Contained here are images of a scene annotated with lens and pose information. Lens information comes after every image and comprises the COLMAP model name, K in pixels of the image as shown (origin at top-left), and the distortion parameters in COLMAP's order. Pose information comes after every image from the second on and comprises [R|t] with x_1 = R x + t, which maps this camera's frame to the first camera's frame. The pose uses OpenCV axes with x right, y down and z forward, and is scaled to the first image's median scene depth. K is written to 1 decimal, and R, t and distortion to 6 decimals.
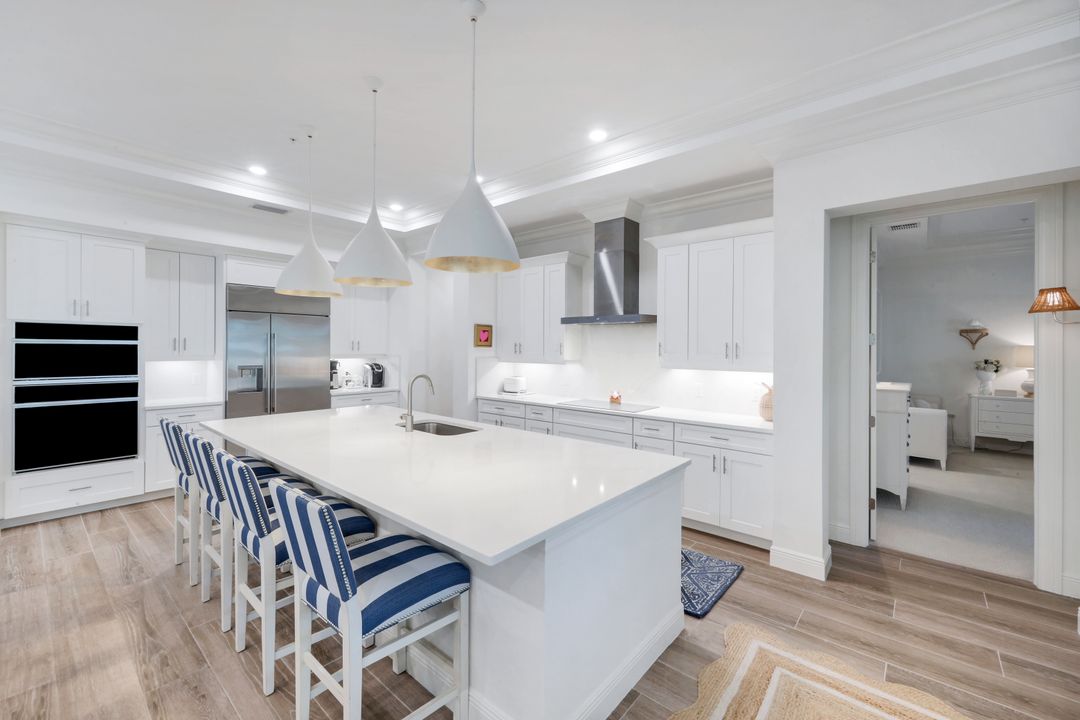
lens RADIAL K [[447.8, 0, 544.2], [0, 447.8, 350.0], [0, 0, 1]] dist [0.002204, -0.000167]
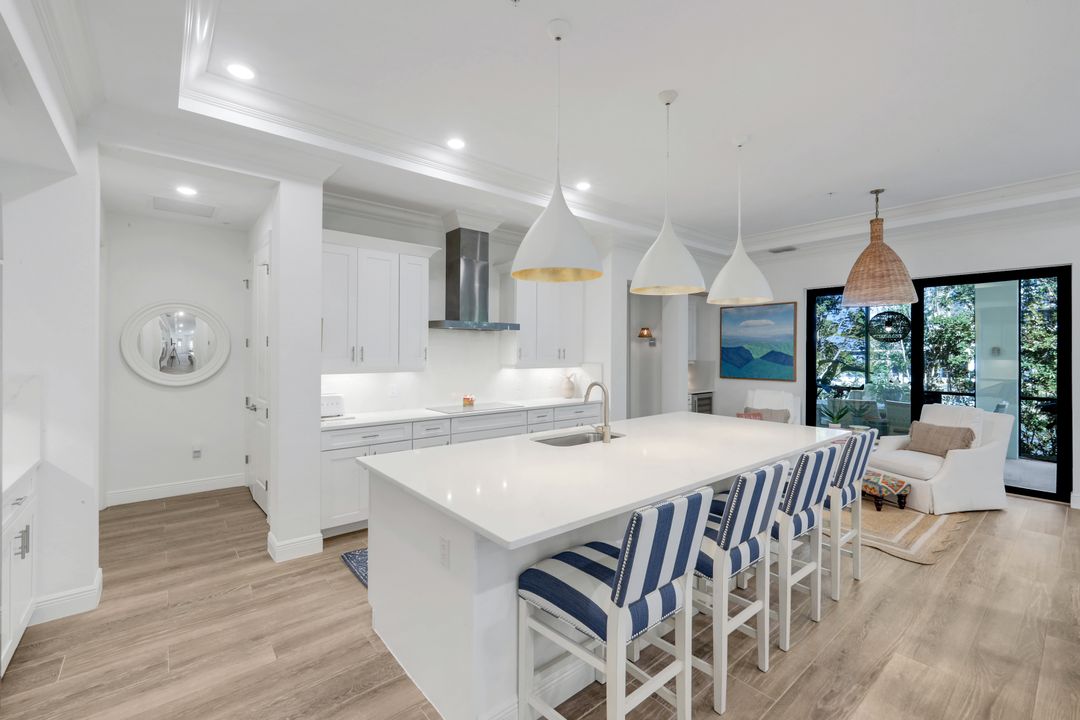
lens RADIAL K [[447.8, 0, 541.4], [0, 447.8, 358.1], [0, 0, 1]] dist [0.002204, -0.000167]
pose [[0.174183, -0.021572, 0.984477, -0.933330], [0.002228, 0.999766, 0.021513, -0.015908], [-0.984711, -0.001554, 0.174191, 0.719194]]
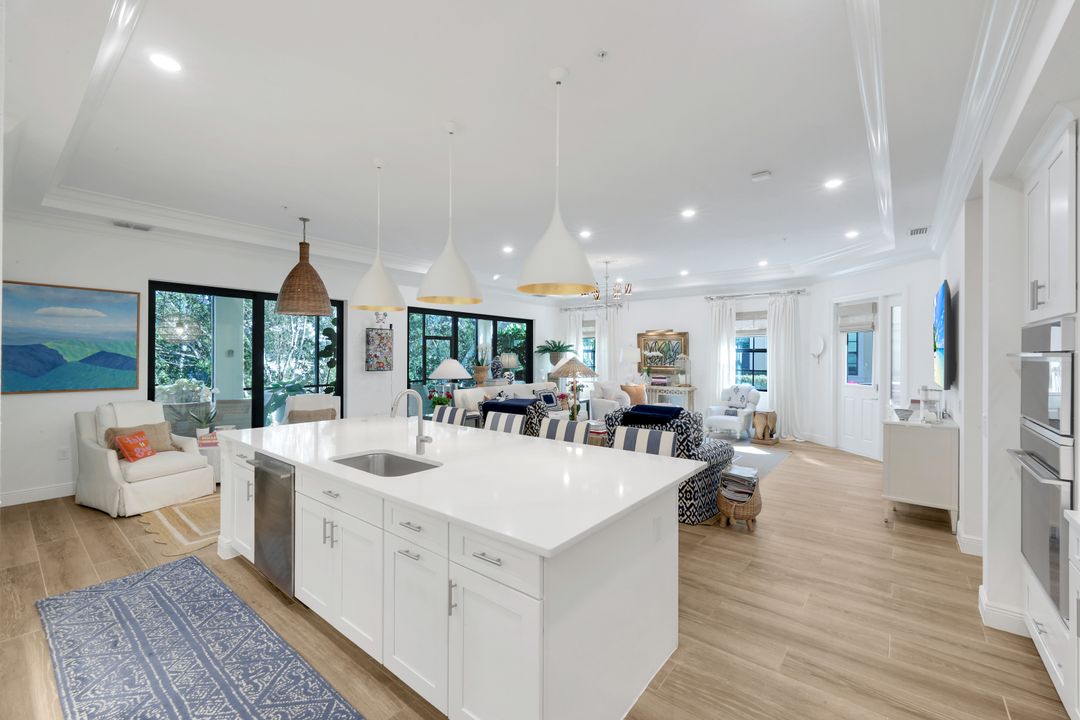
lens RADIAL K [[447.8, 0, 538.5], [0, 447.8, 358.7], [0, 0, 1]] dist [0.002204, -0.000167]
pose [[-0.999710, -0.011574, -0.021096, -0.385227], [-0.011735, 0.999903, 0.007517, -0.009188], [0.021007, 0.007762, -0.999749, 1.407293]]
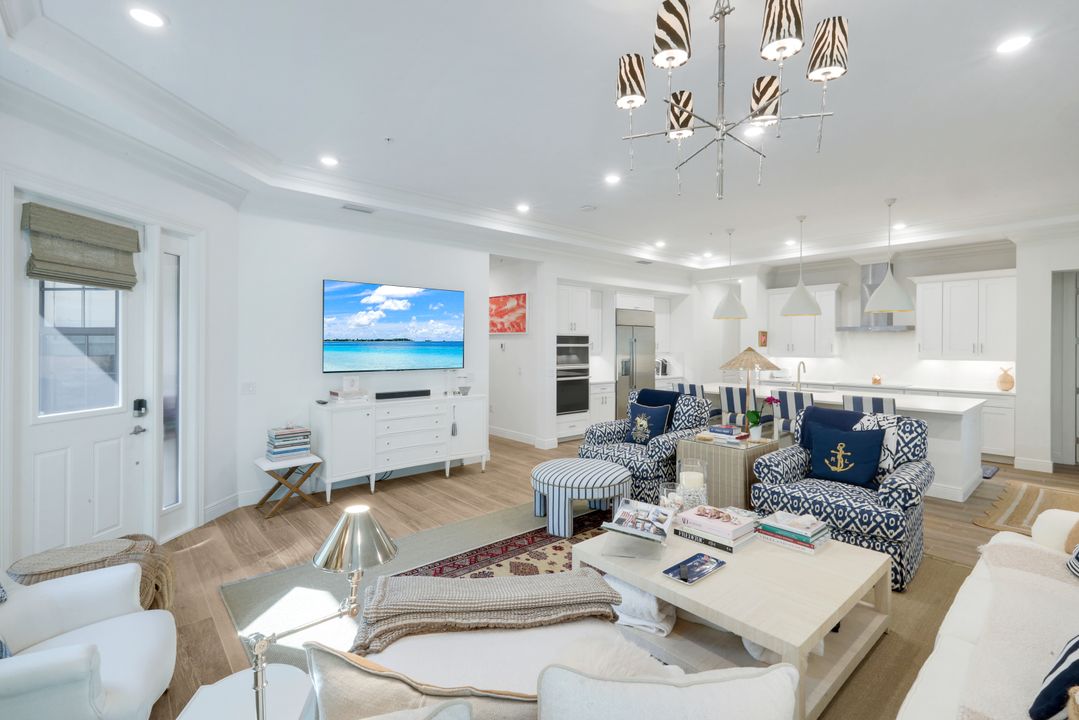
lens RADIAL K [[496.1, 0, 541.3], [0, 496.1, 348.6], [0, 0, 1]] dist [0.004596, -0.000632]
pose [[0.989728, -0.004794, -0.142880, -0.813668], [0.005152, 0.999984, 0.002139, -0.009177], [0.142868, -0.002853, 0.989738, -0.931980]]
